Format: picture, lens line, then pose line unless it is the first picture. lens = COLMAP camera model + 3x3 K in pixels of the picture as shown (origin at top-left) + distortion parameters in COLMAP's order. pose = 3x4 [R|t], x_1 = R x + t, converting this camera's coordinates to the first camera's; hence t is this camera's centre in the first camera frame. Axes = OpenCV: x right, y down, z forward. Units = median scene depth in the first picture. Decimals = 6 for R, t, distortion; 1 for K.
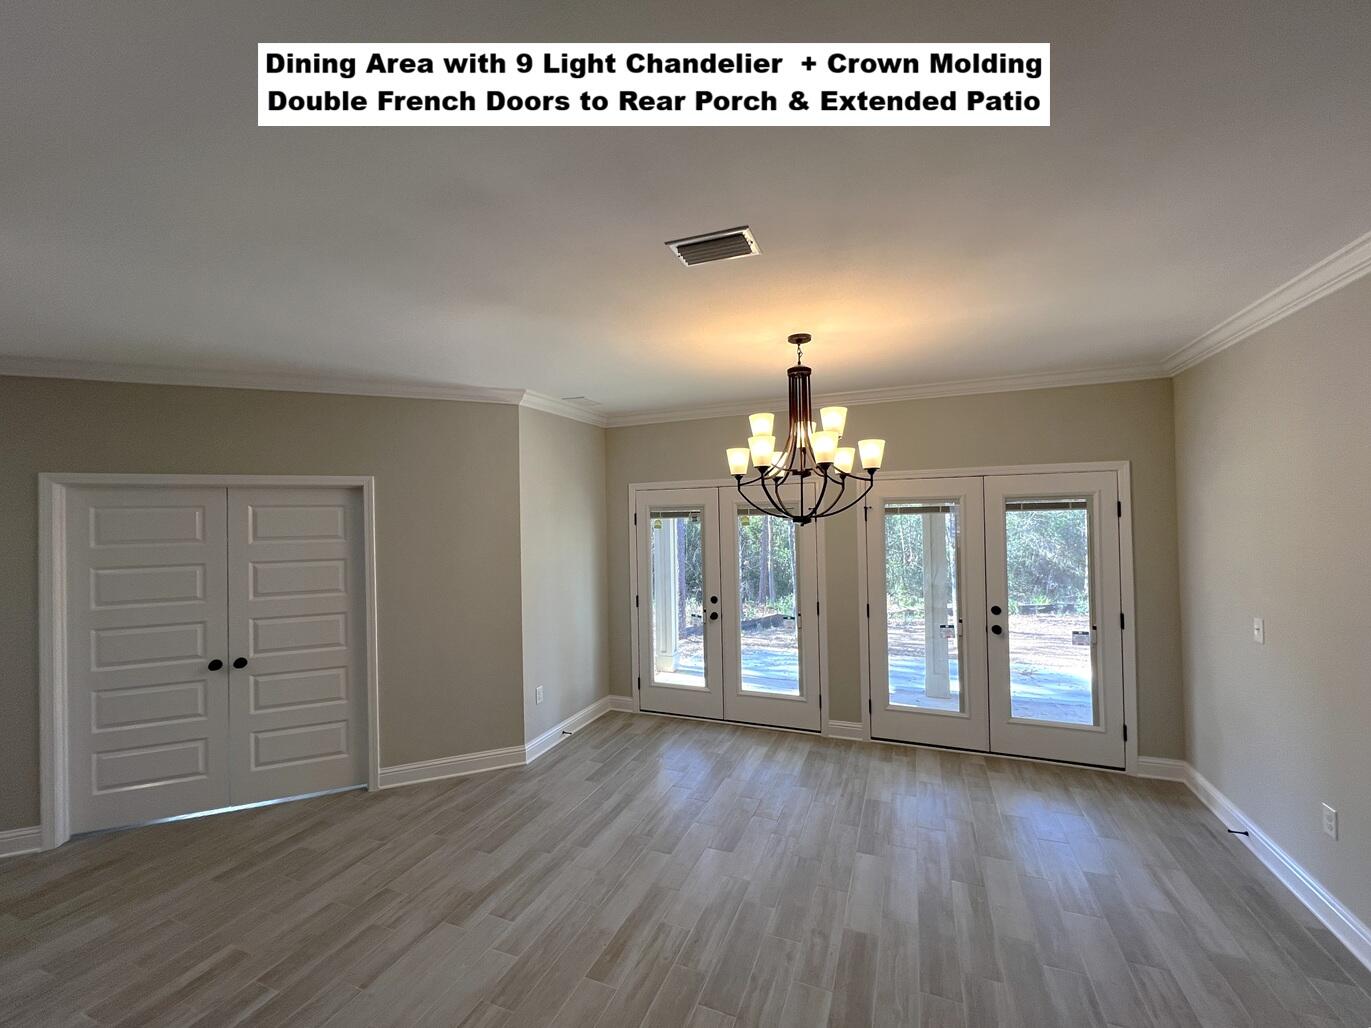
lens RADIAL K [[572.5, 0, 685.5], [0, 572.5, 514.0], [0, 0, 1]] dist [0.000034, -0.000017]
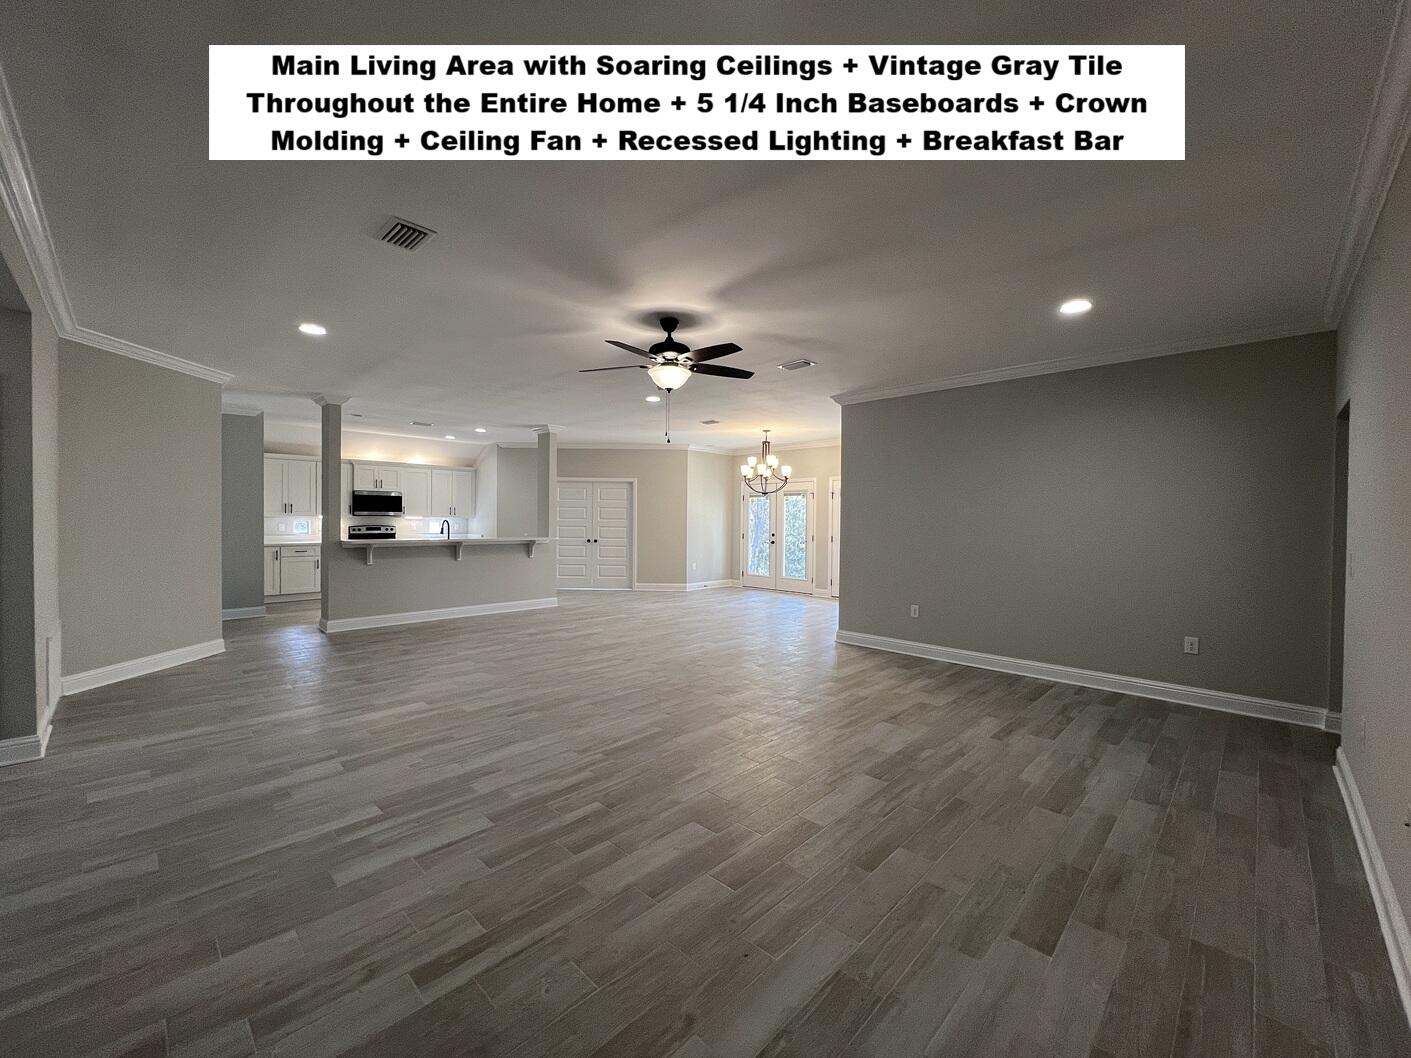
lens RADIAL K [[565.7, 0, 705.5], [0, 565.7, 529.0], [0, 0, 1]] dist [0.000118, 0.000012]
pose [[0.921368, 0.036164, -0.387006, 0.775000], [-0.025766, 0.999155, 0.032023, 0.077759], [0.387837, -0.019534, 0.921521, -1.301451]]
